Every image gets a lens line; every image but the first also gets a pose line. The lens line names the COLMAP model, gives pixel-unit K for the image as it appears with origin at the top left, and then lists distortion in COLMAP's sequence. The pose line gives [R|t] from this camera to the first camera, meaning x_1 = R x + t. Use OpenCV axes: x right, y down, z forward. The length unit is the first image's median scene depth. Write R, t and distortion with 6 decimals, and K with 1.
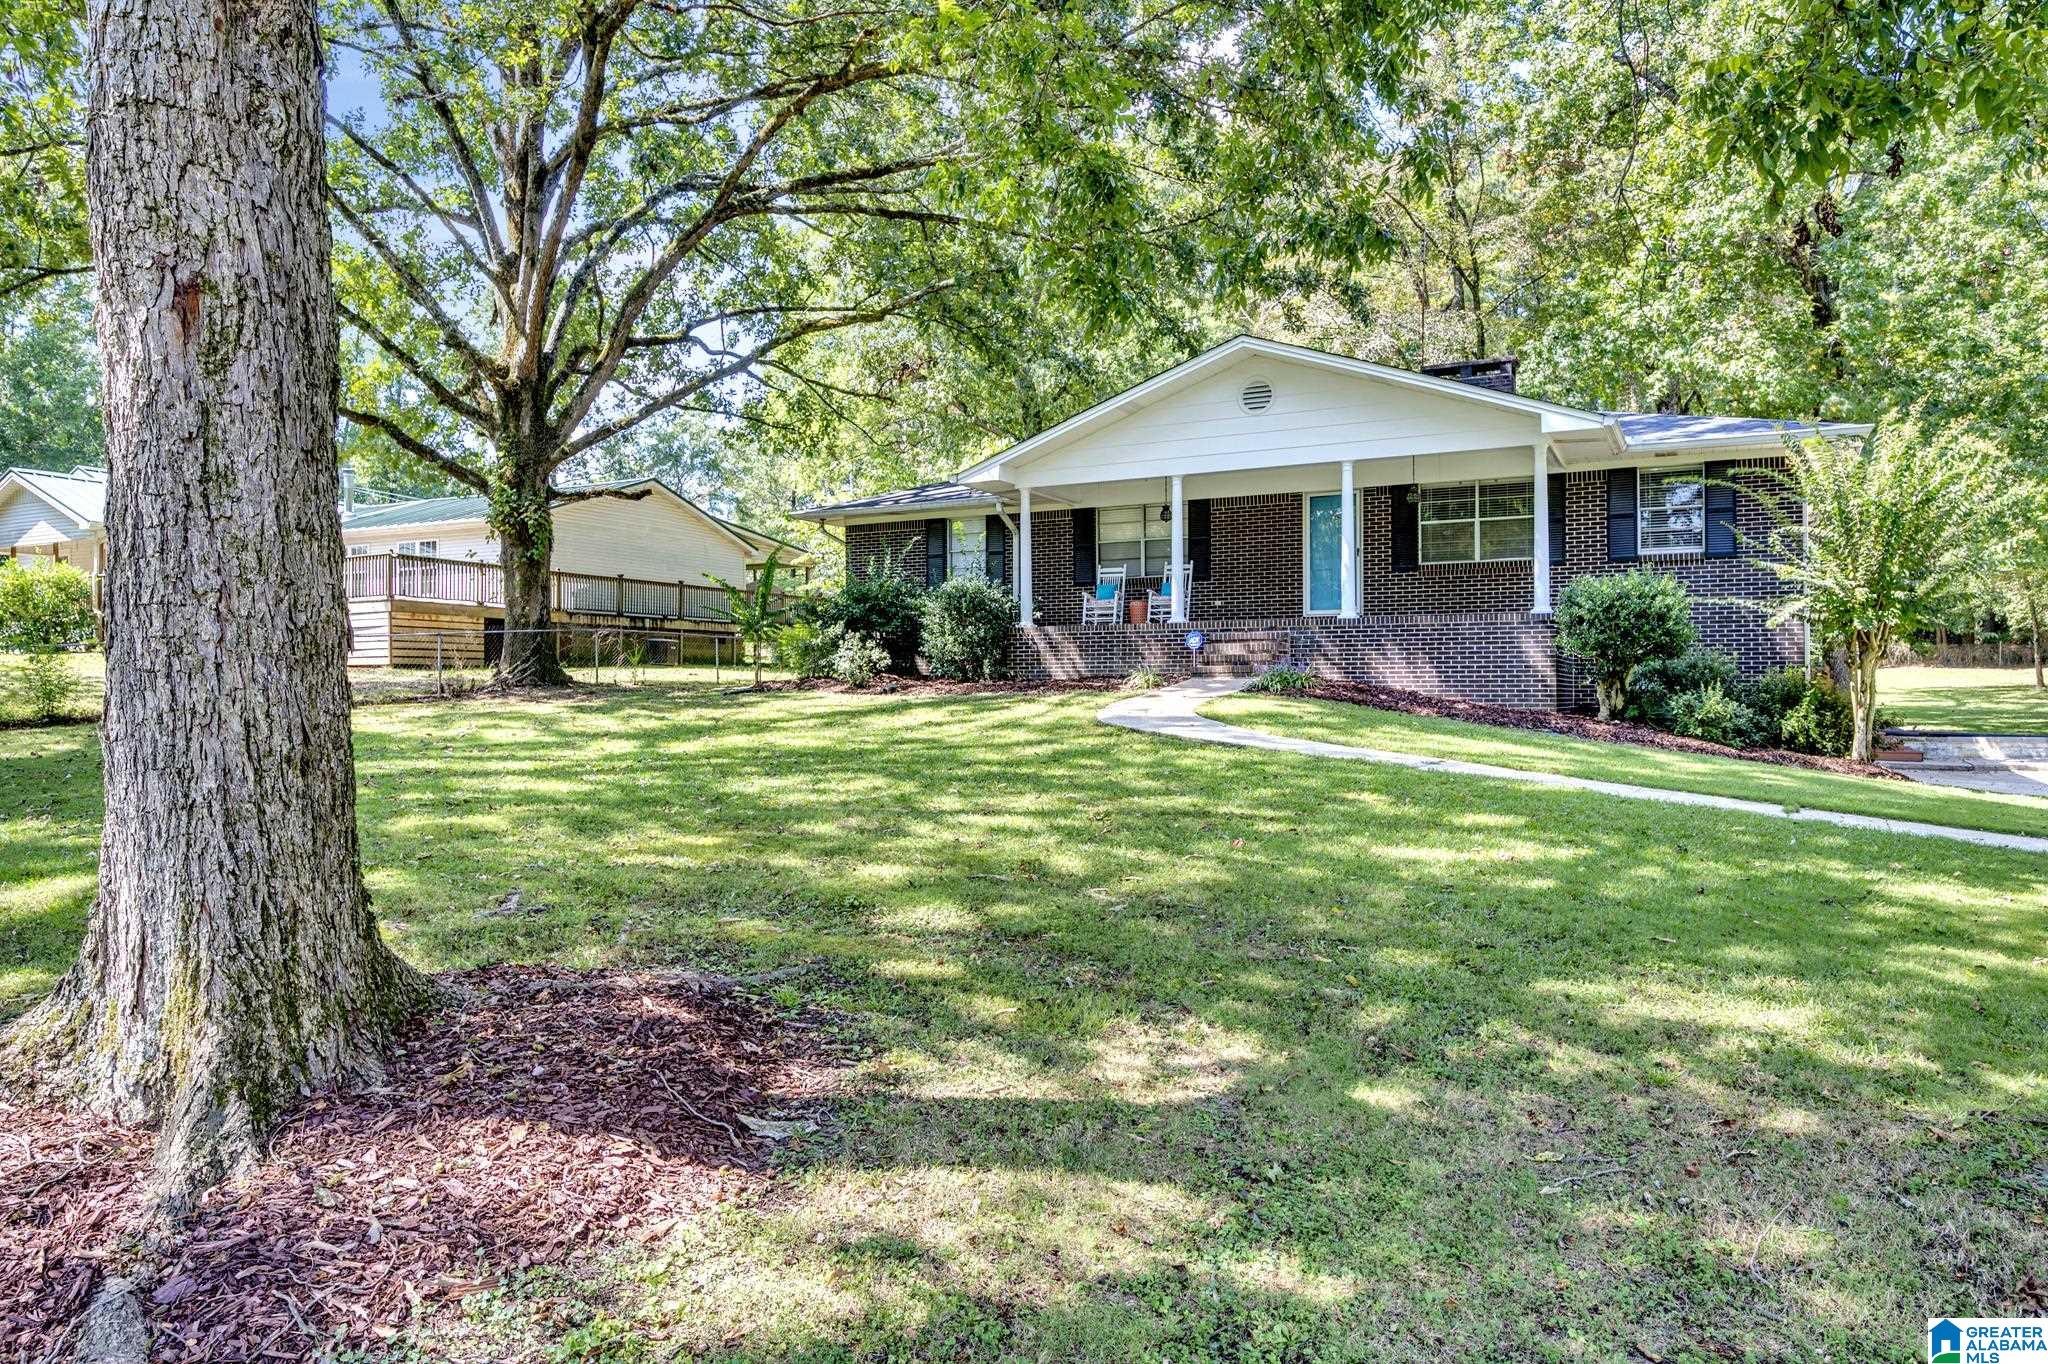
lens RADIAL K [[1384.3, 0, 1013.2], [0, 1384.3, 673.7], [0, 0, 1]] dist [0.004571, -0.001548]
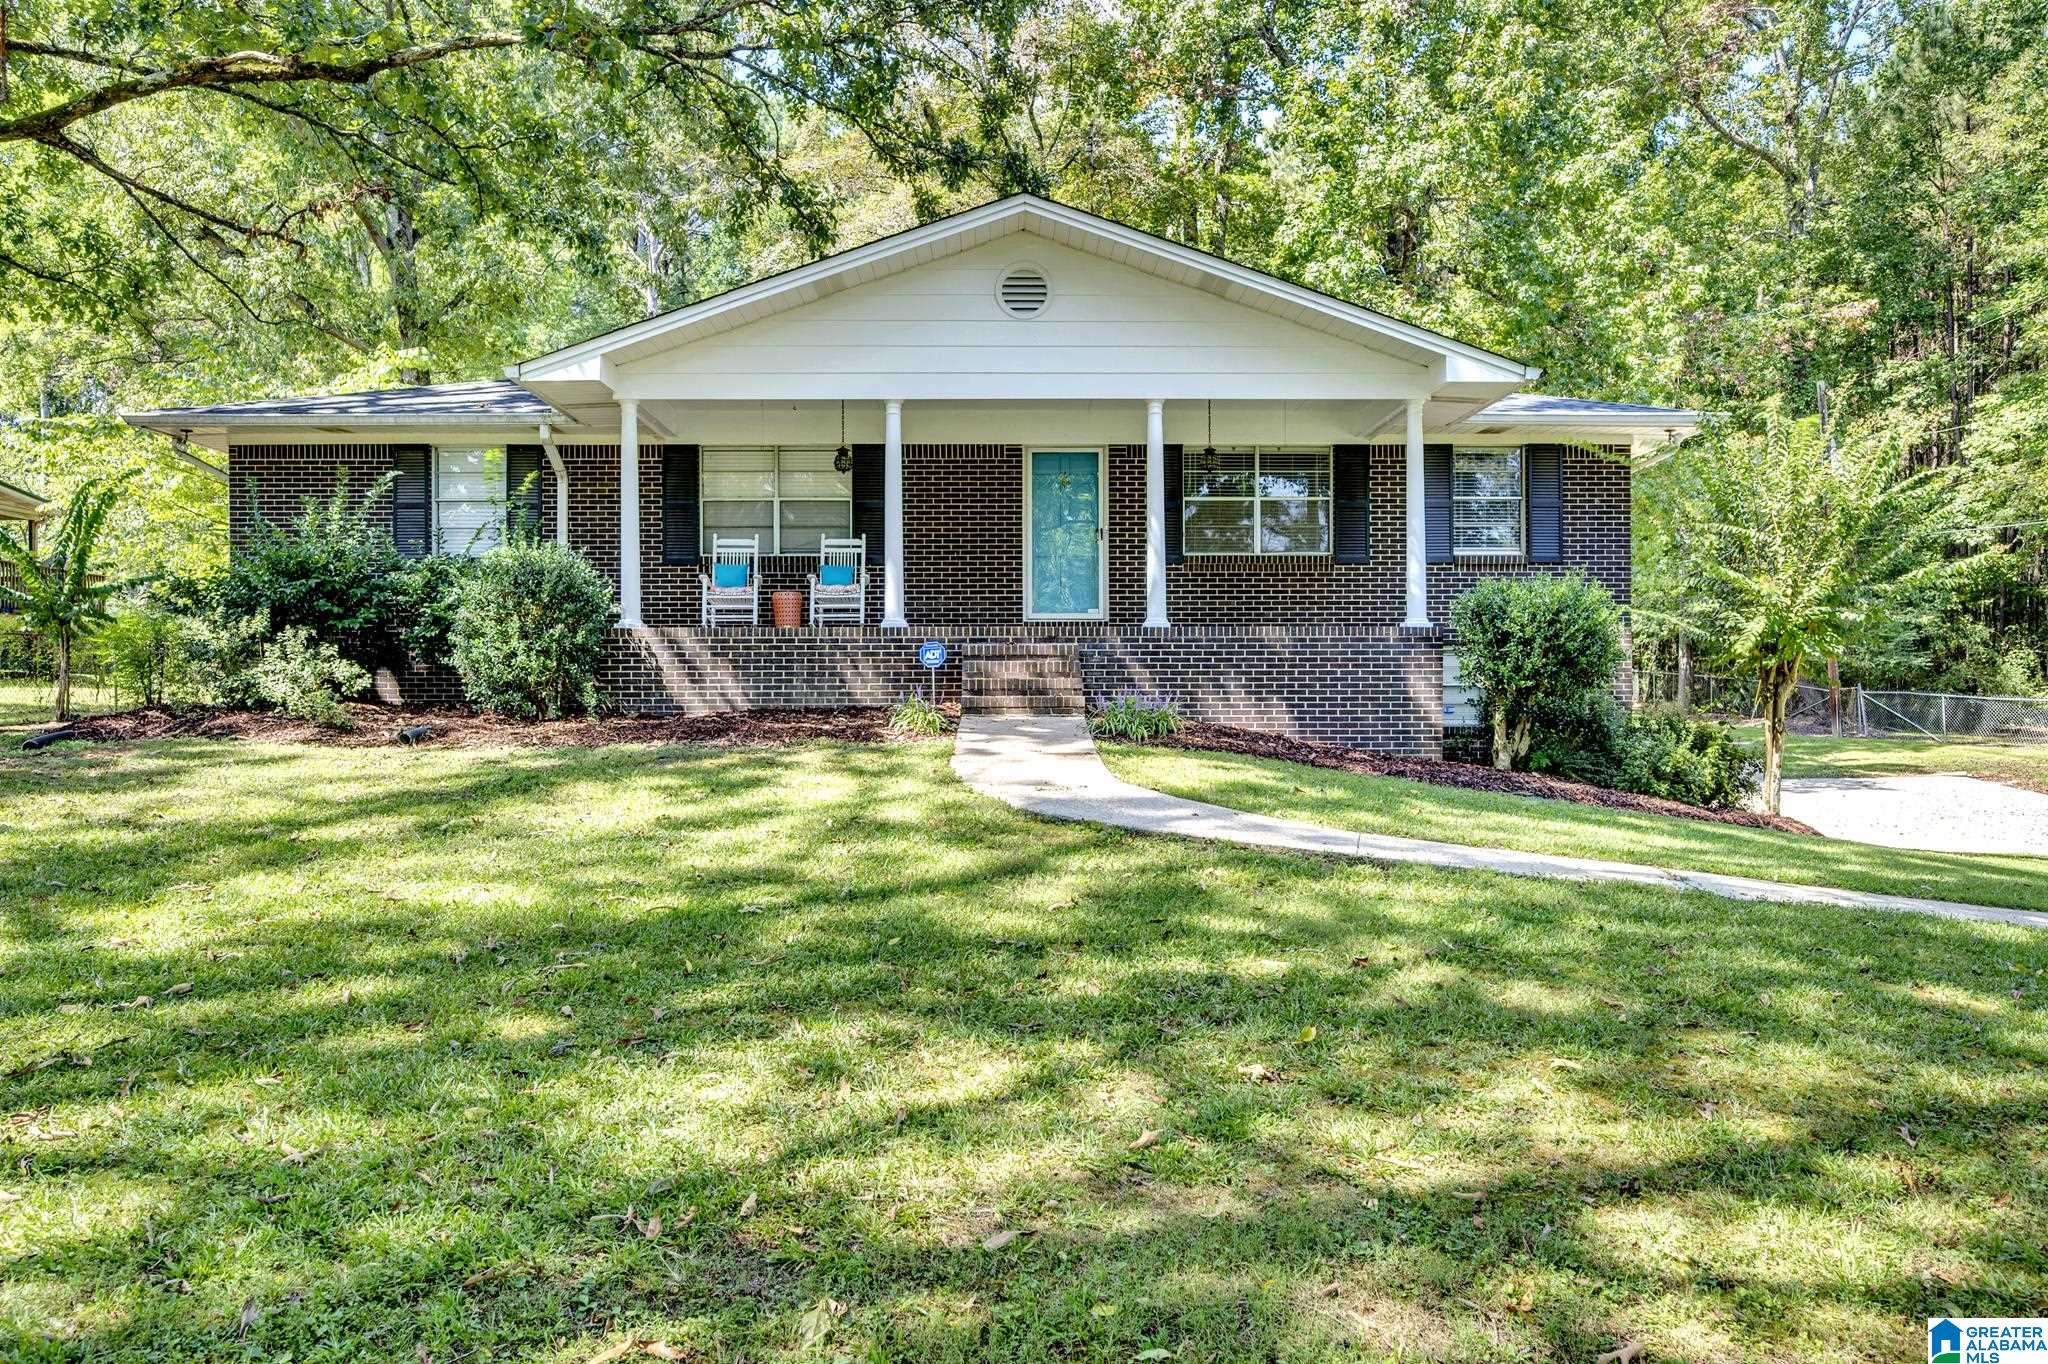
lens RADIAL K [[1384.3, 0, 933.1], [0, 1384.3, 679.4], [0, 0, 1]] dist [0.004571, -0.001548]
pose [[0.872915, 0.001900, 0.487868, -0.231956], [-0.006343, 0.999952, 0.007456, -0.021890], [-0.487830, -0.009603, 0.872886, 0.536910]]
